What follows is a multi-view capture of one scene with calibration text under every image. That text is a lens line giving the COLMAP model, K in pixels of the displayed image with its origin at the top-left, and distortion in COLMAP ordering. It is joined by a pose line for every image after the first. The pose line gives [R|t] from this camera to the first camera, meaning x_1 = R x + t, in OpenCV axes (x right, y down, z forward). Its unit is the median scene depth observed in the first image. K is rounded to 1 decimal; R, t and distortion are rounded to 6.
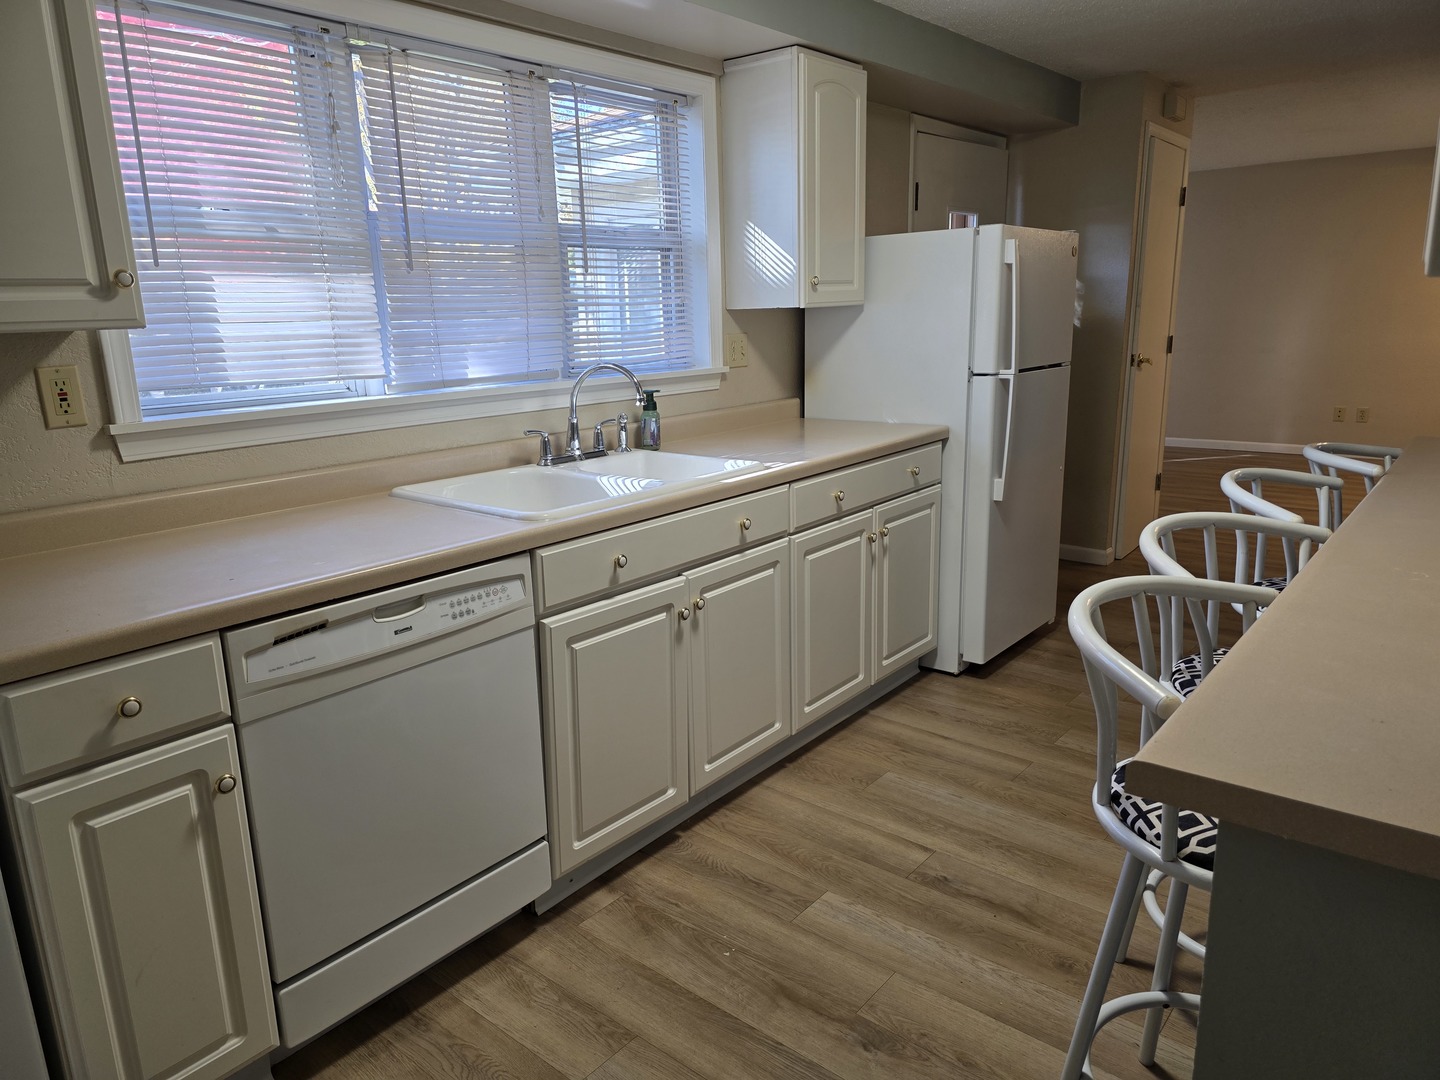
lens RADIAL K [[971.3, 0, 720.6], [0, 971.3, 538.9], [0, 0, 1]] dist [0.033199, -0.012215]
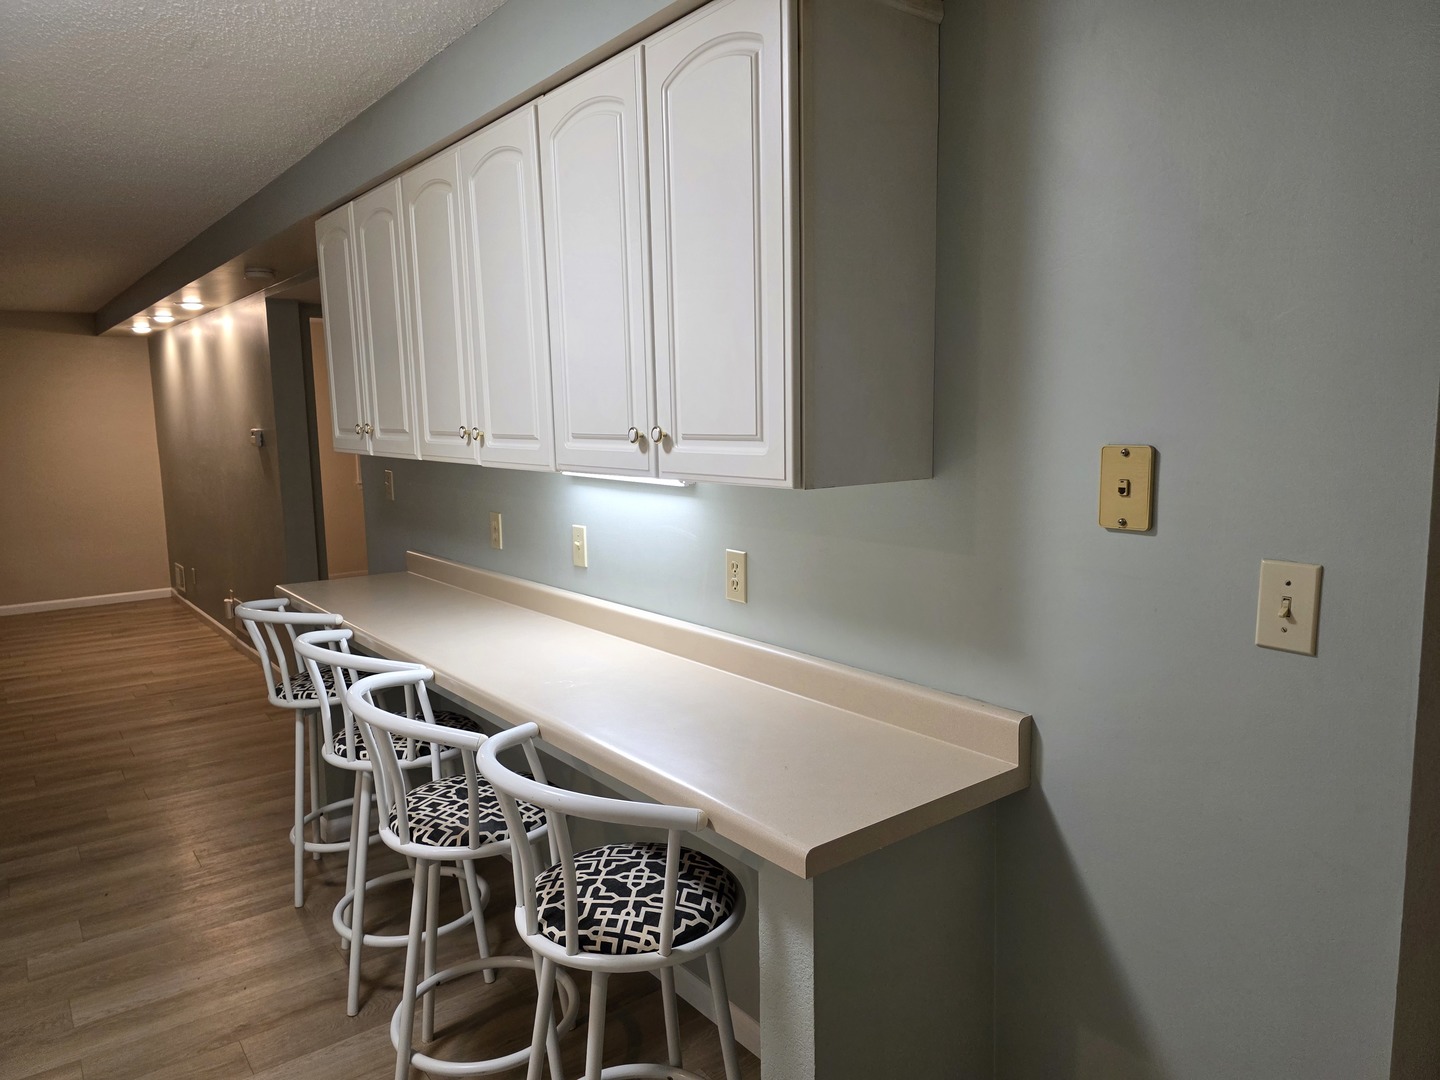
lens RADIAL K [[971.3, 0, 720.9], [0, 971.3, 543.8], [0, 0, 1]] dist [0.033199, -0.012215]
pose [[0.212181, -0.116345, 0.970280, -0.550589], [0.242847, 0.968019, 0.062968, -0.183178], [-0.946575, 0.222269, 0.233650, 0.540544]]
